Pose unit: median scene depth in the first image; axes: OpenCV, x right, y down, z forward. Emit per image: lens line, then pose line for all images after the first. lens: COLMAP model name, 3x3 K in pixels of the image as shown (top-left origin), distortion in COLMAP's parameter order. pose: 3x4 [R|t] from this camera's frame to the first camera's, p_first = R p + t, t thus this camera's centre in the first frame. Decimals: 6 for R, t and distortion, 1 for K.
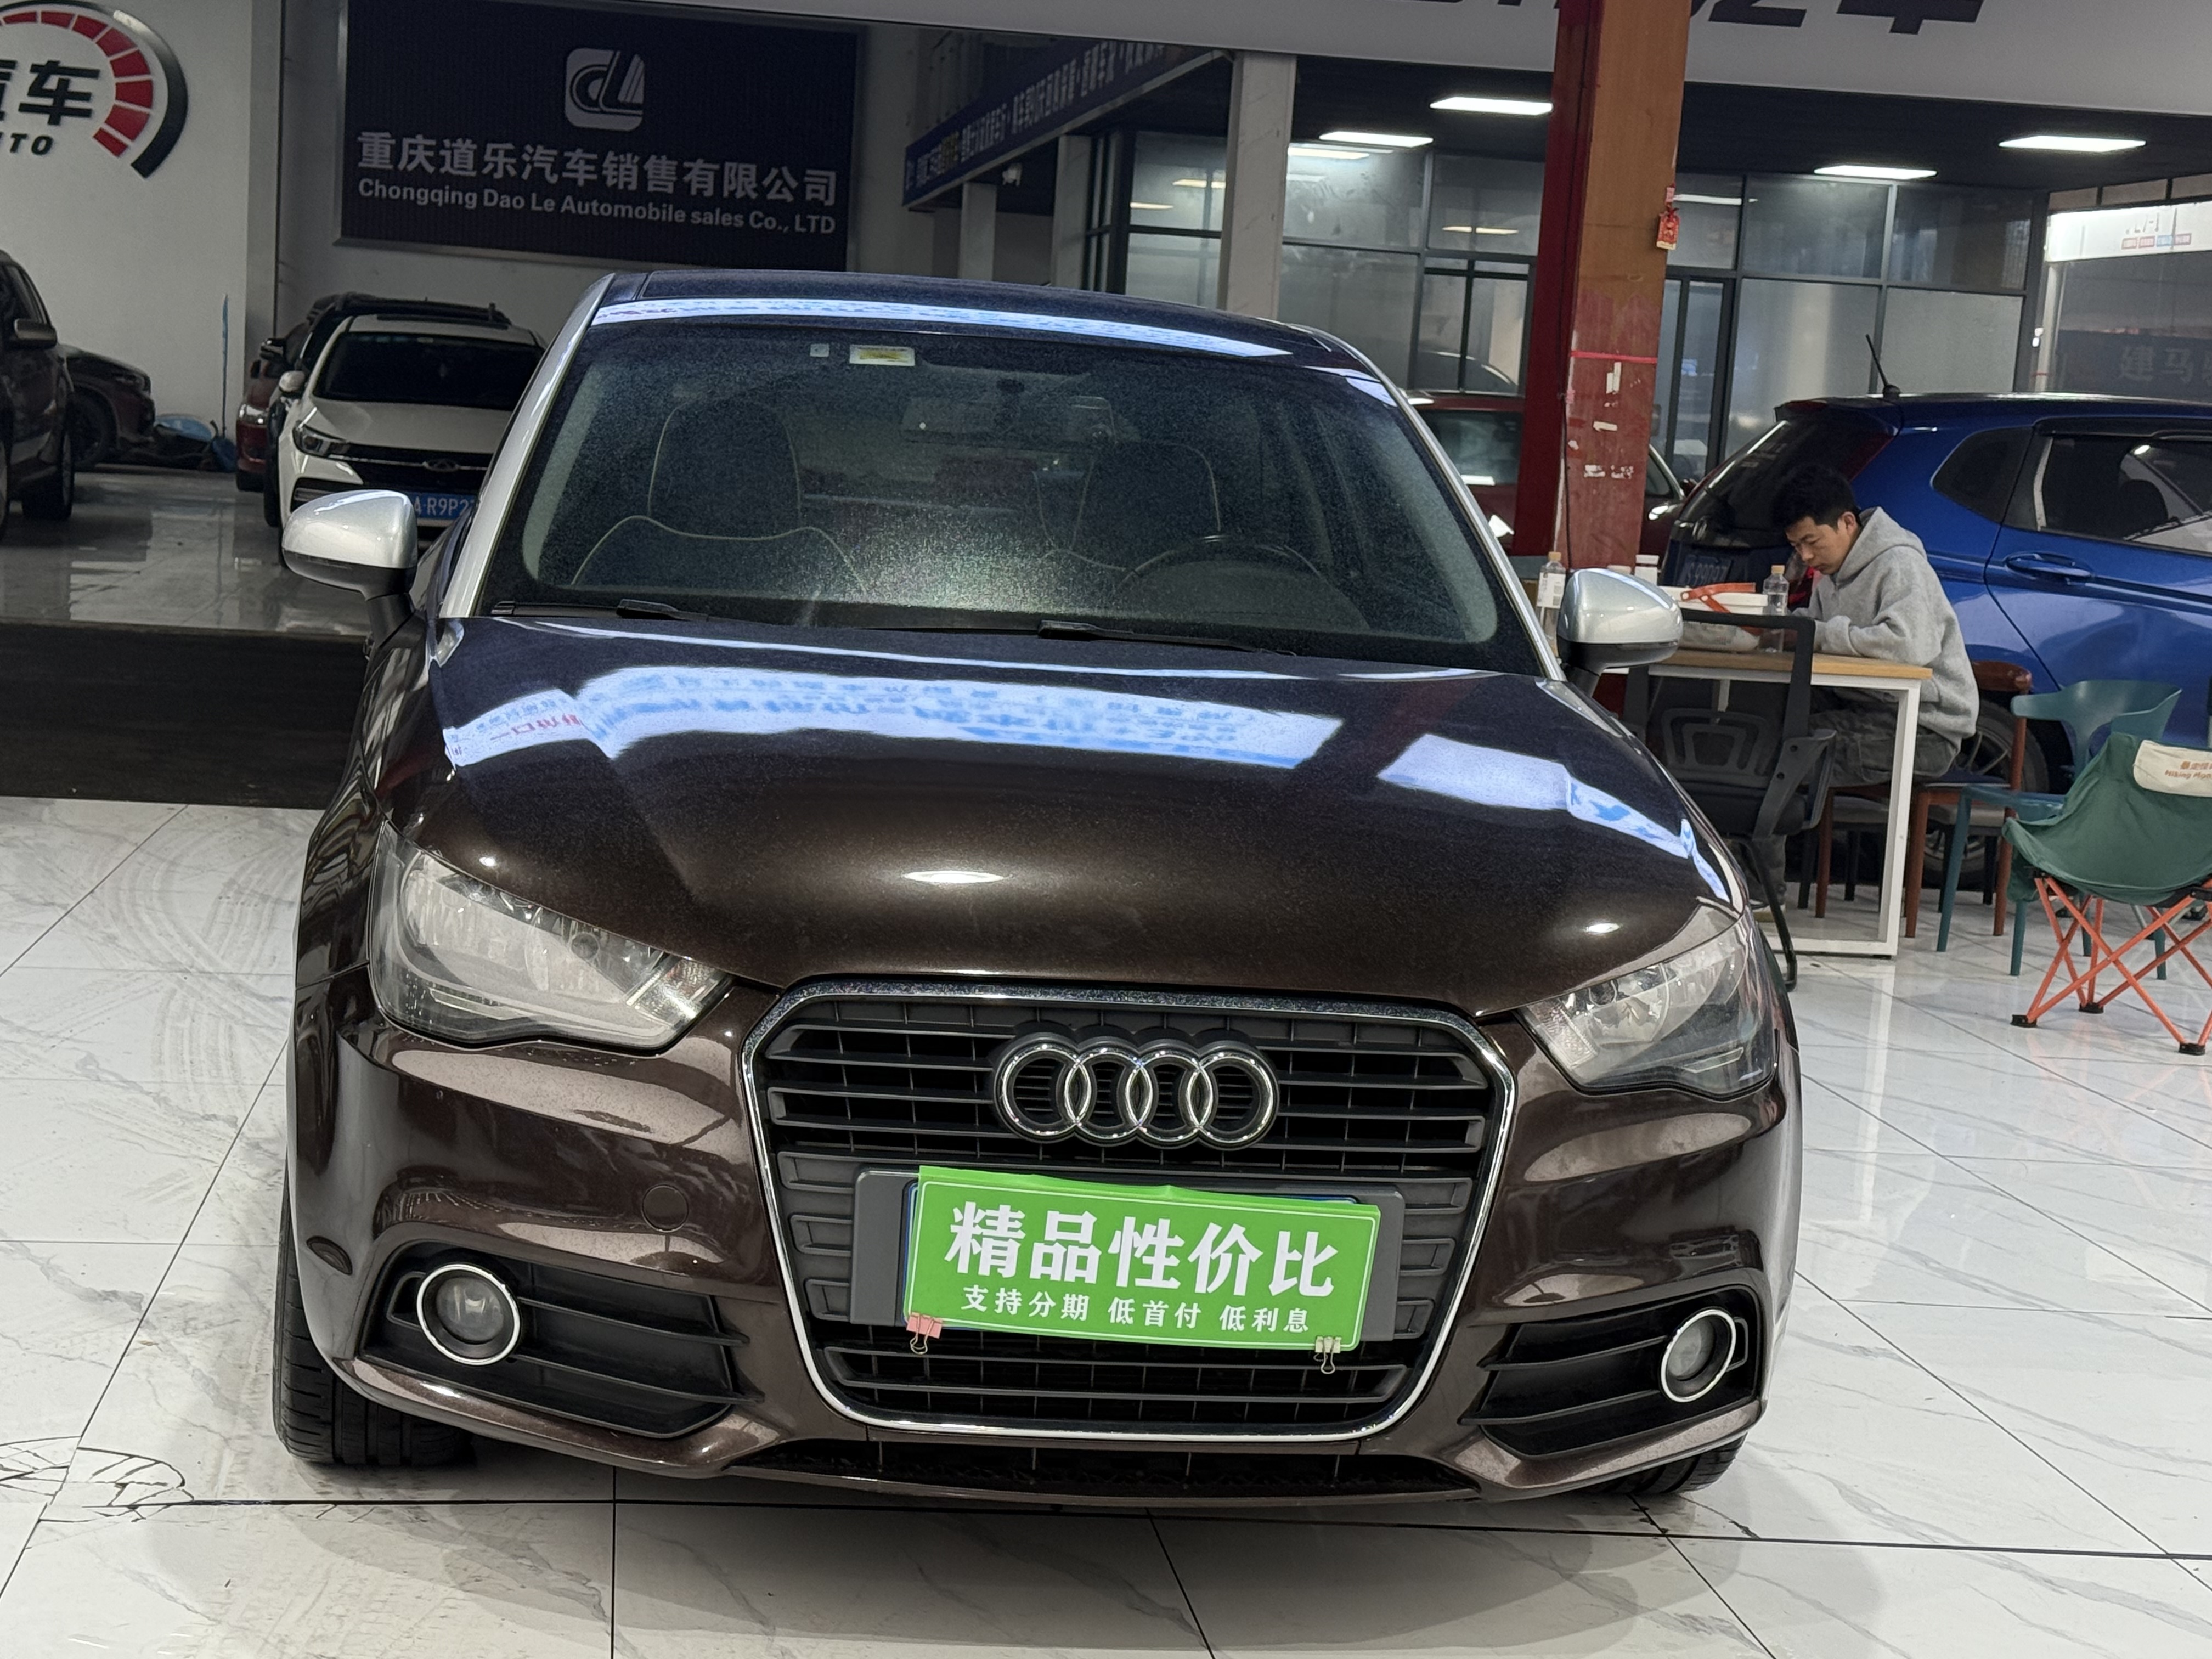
lens RADIAL K [[3785.2, 0, 1176.7], [0, 3785.2, 826.5], [0, 0, 1]] dist [0.070997, 0.181664]
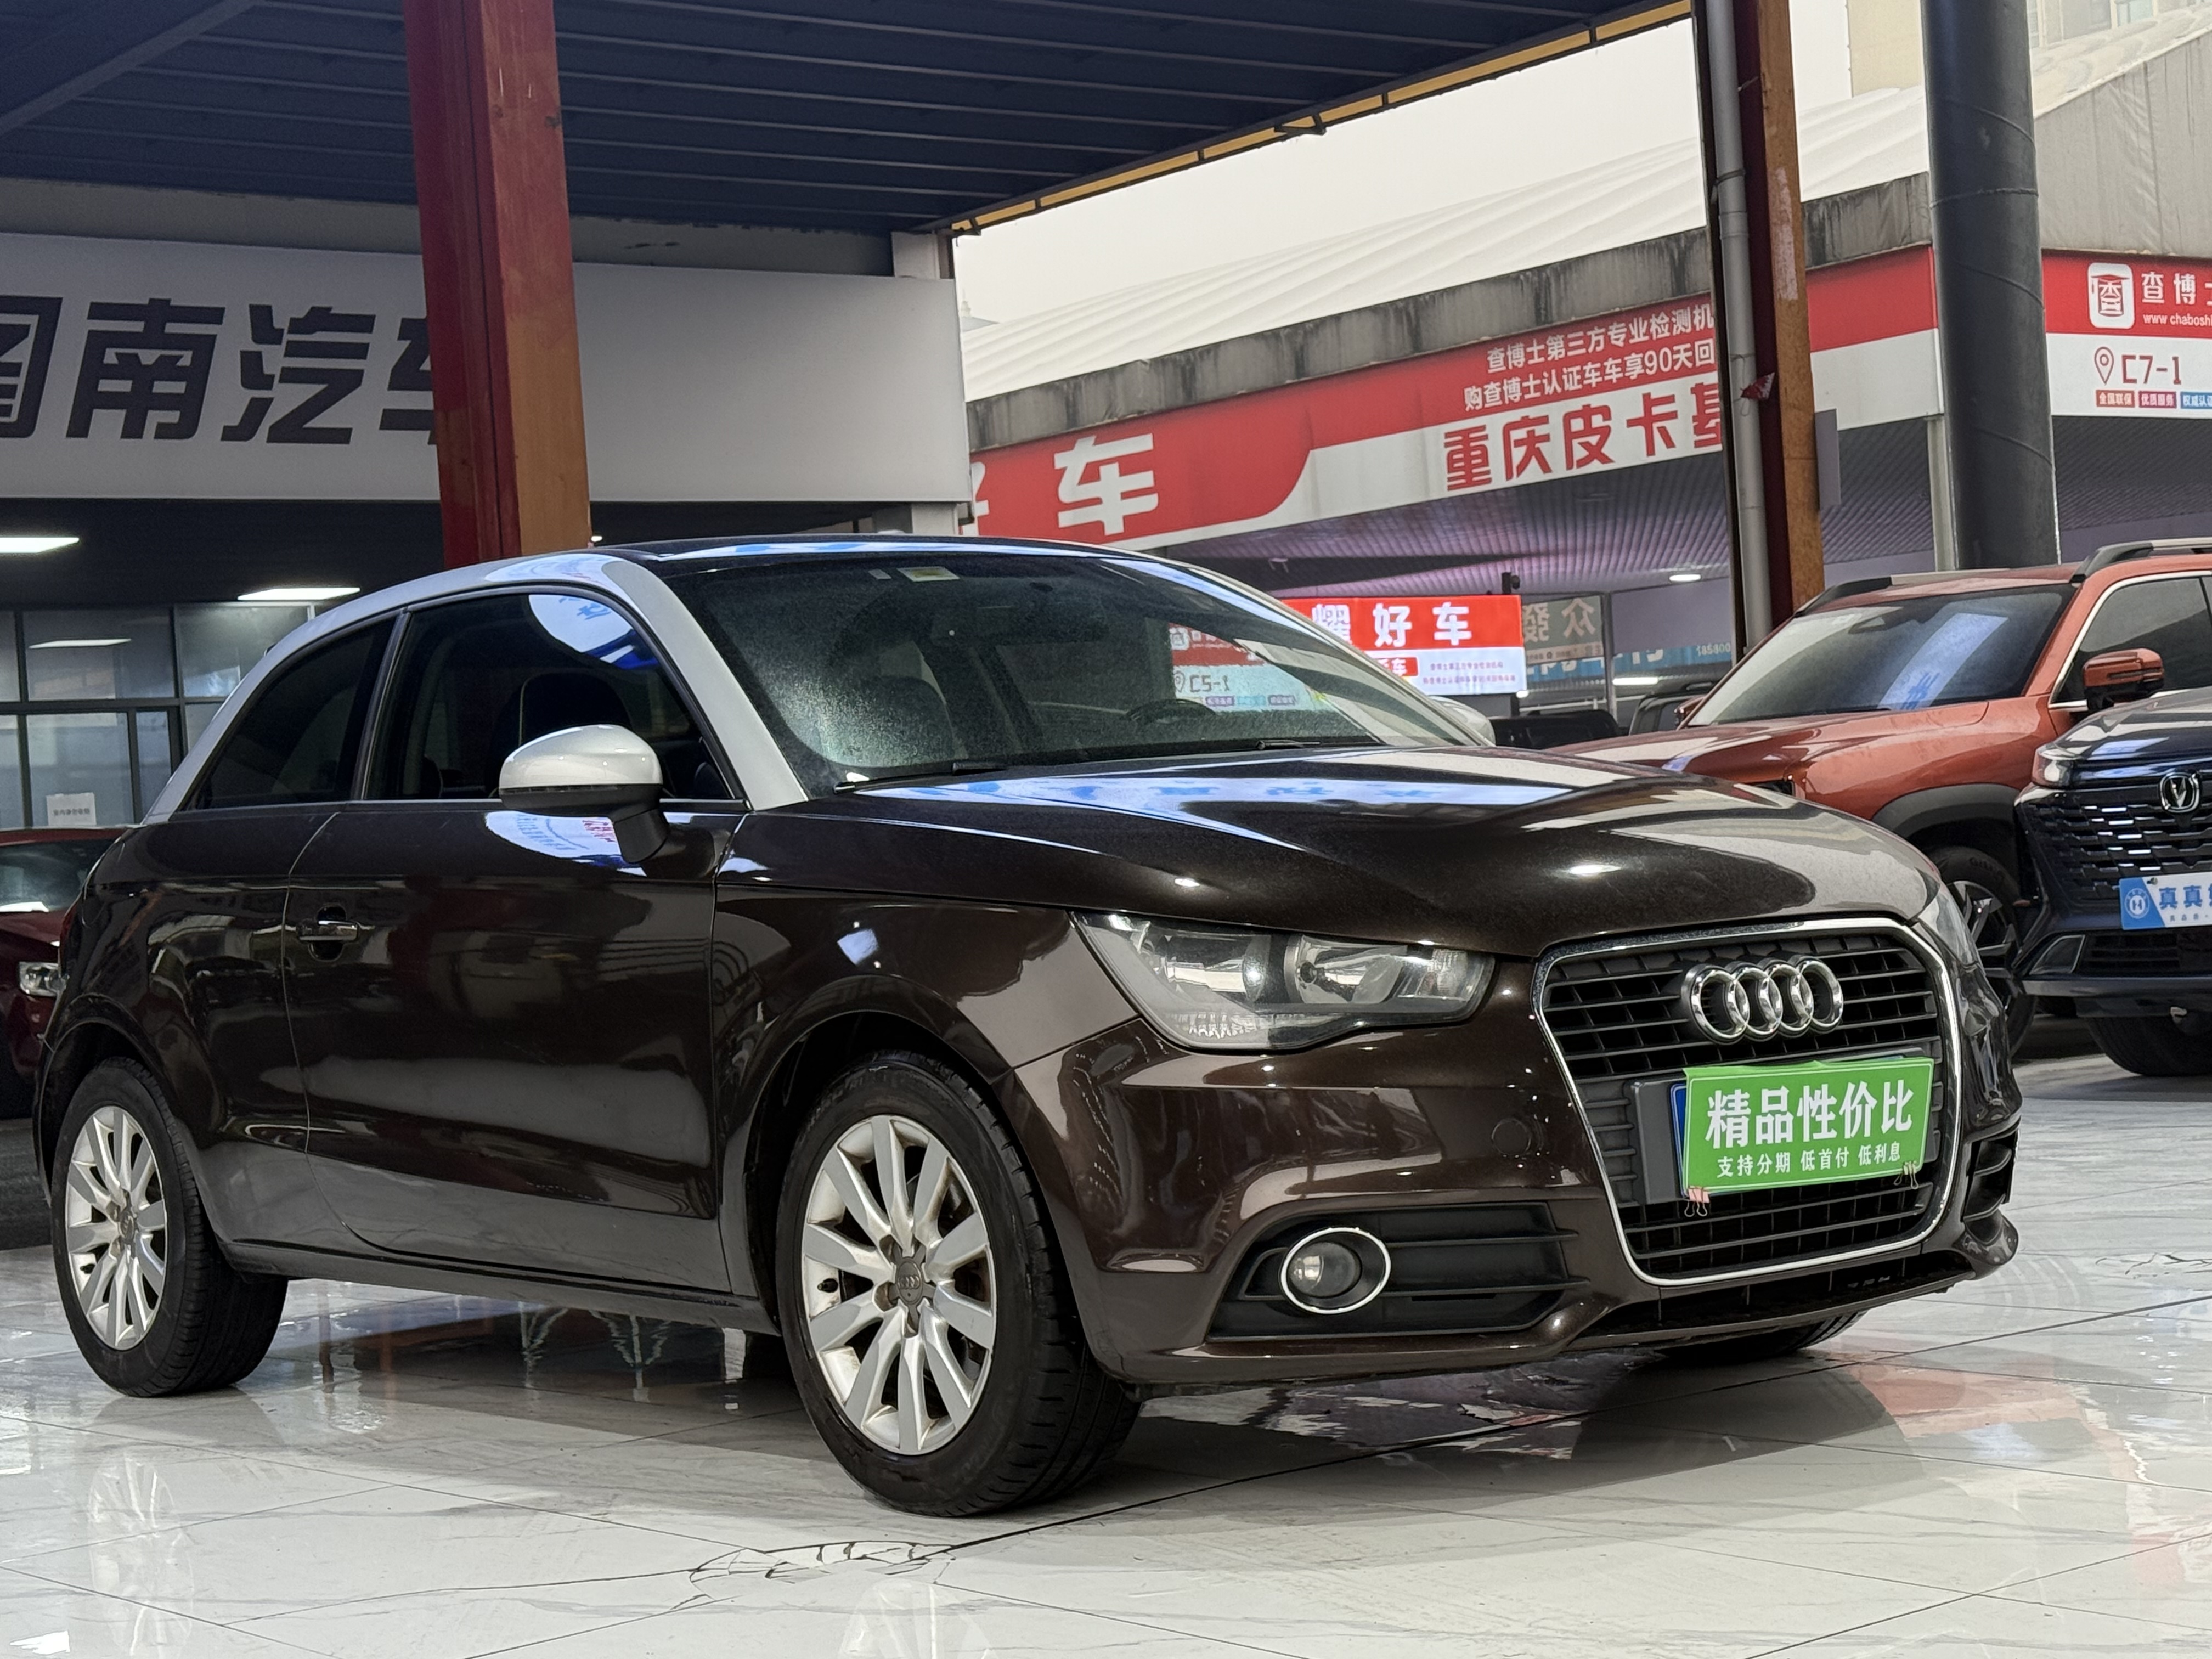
lens RADIAL K [[3785.2, 0, 1176.7], [0, 3785.2, 826.5], [0, 0, 1]] dist [0.070997, 0.181664]
pose [[0.854408, -0.123263, 0.504770, -0.842577], [0.184916, 0.979987, -0.073693, 0.071208], [-0.485584, 0.156304, 0.860103, -0.034457]]
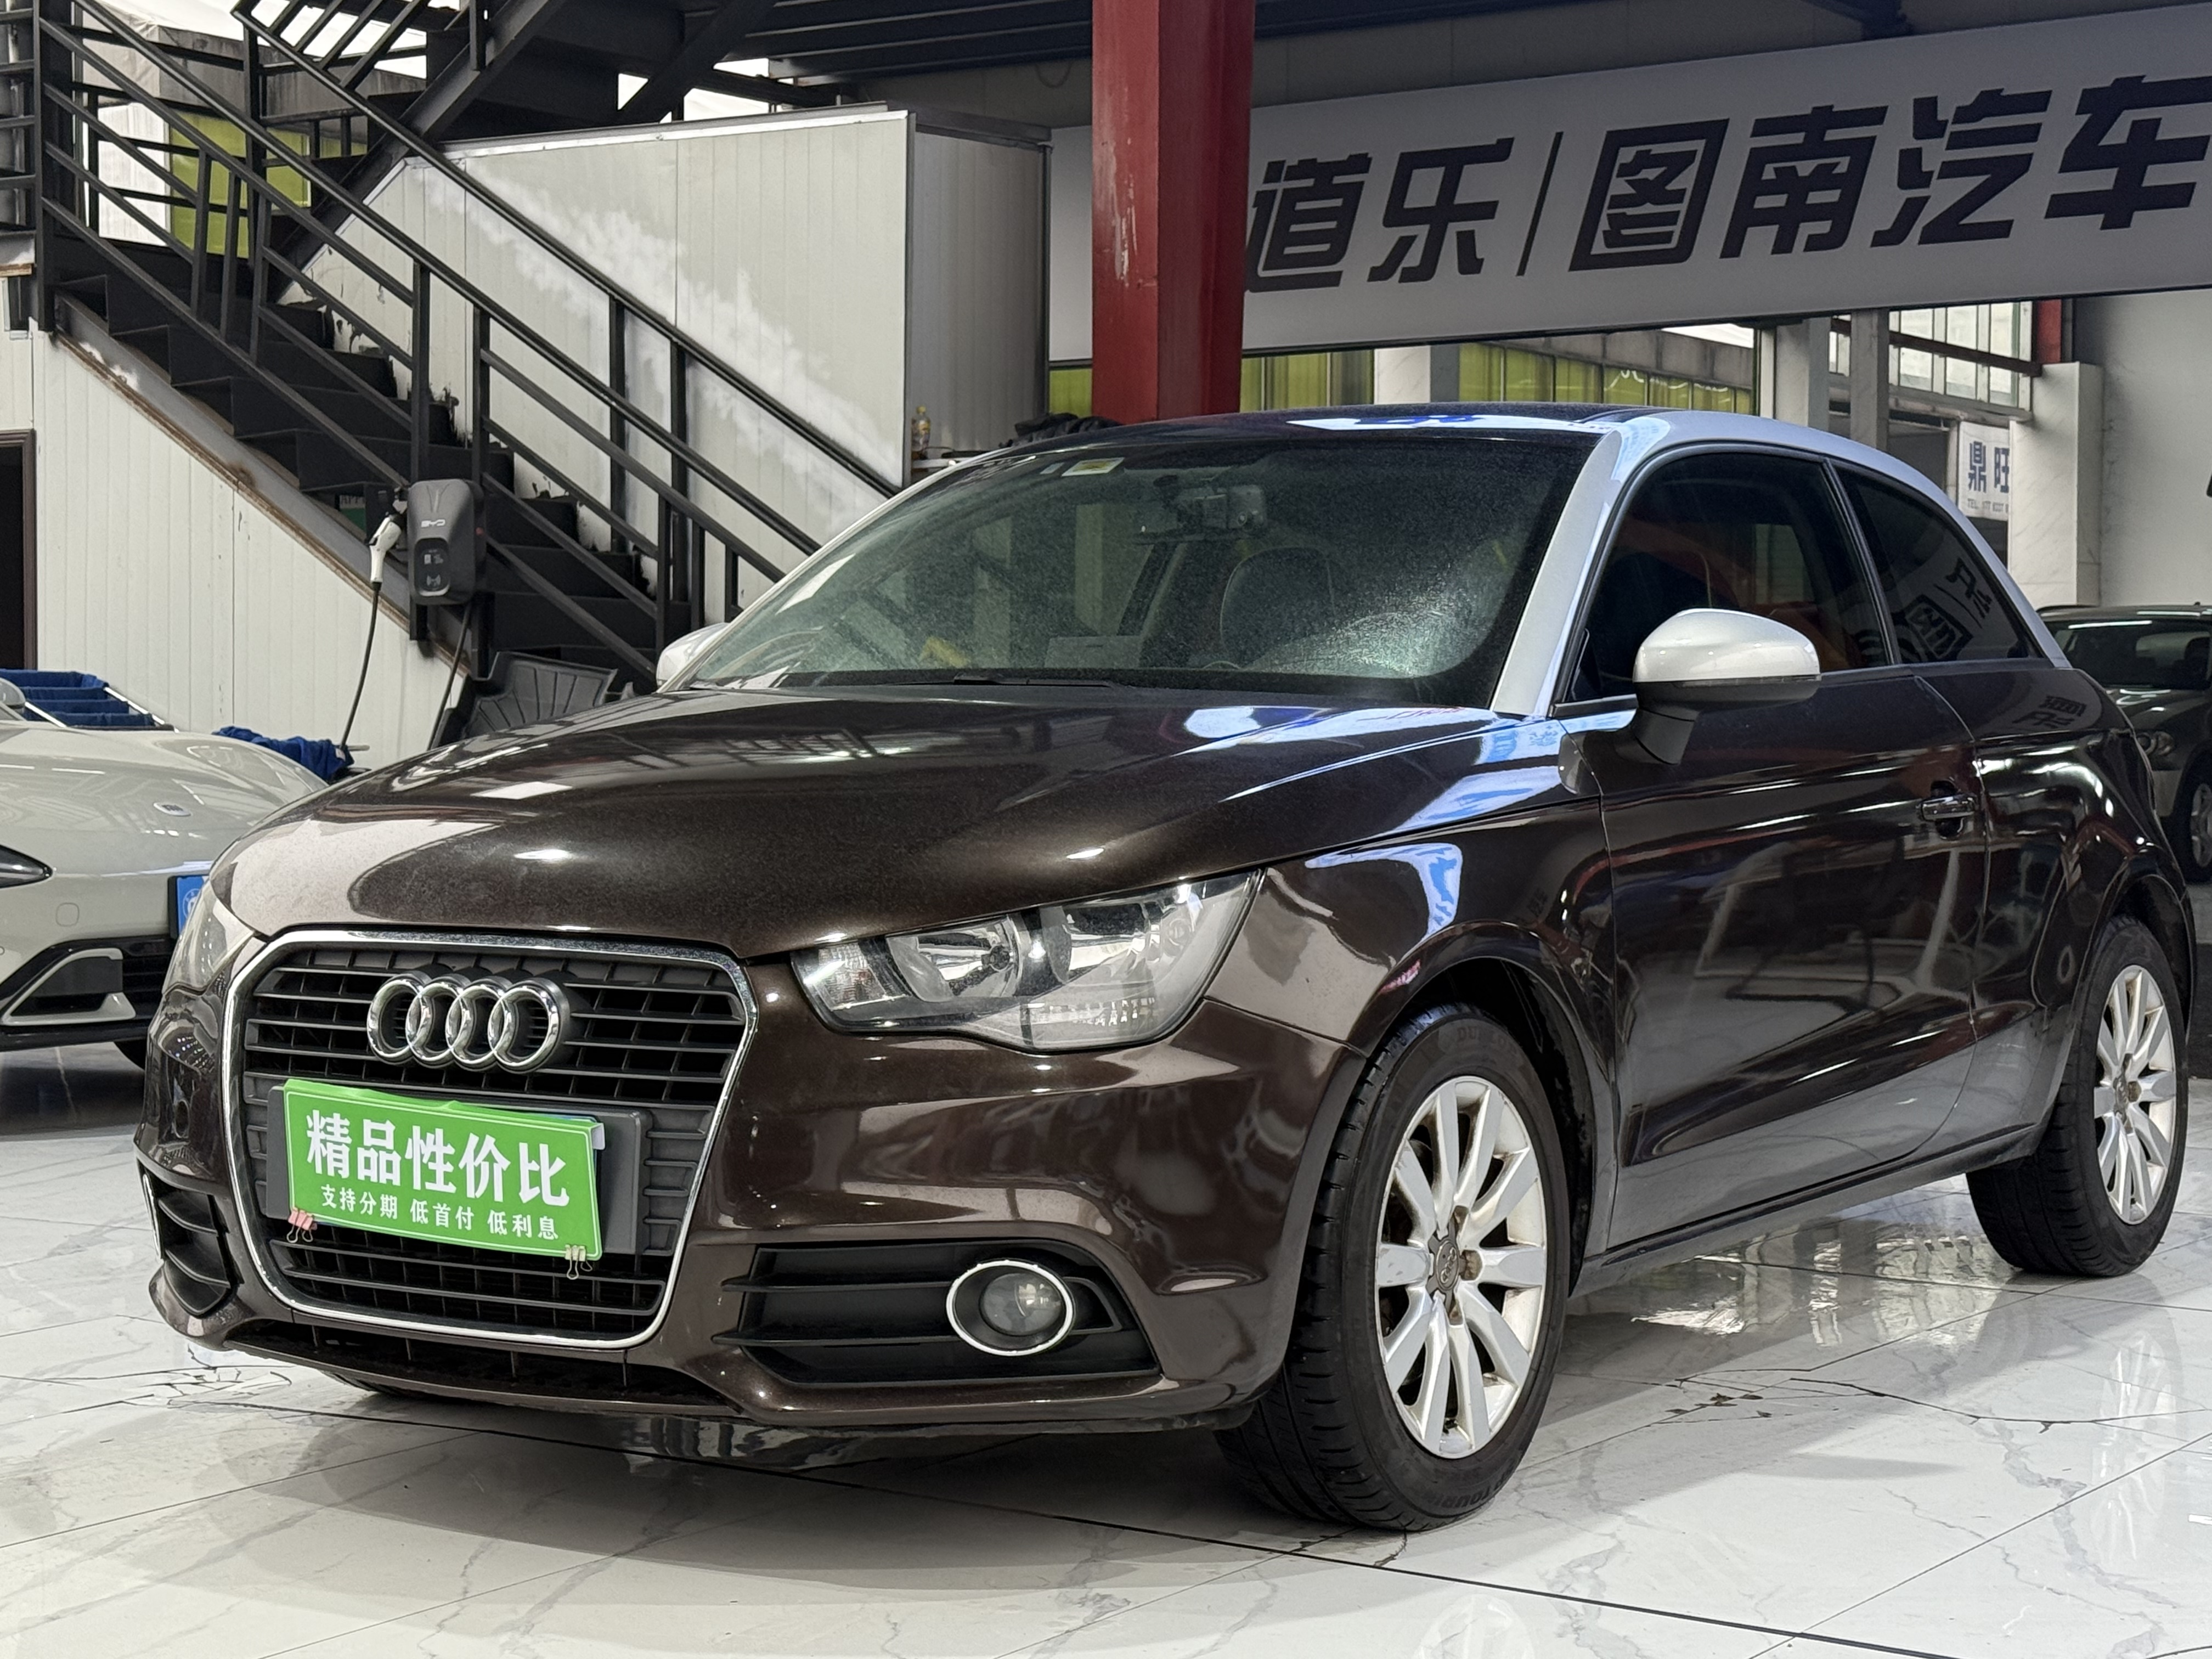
lens RADIAL K [[3660.5, 0, 1111.4], [0, 3660.5, 764.0], [0, 0, 1]] dist [0.252021, -1.102984]
pose [[0.752793, -0.055427, -0.655920, 0.869668], [-0.021561, 0.993838, -0.108727, 0.110380], [0.657904, 0.095992, 0.746959, 0.299033]]
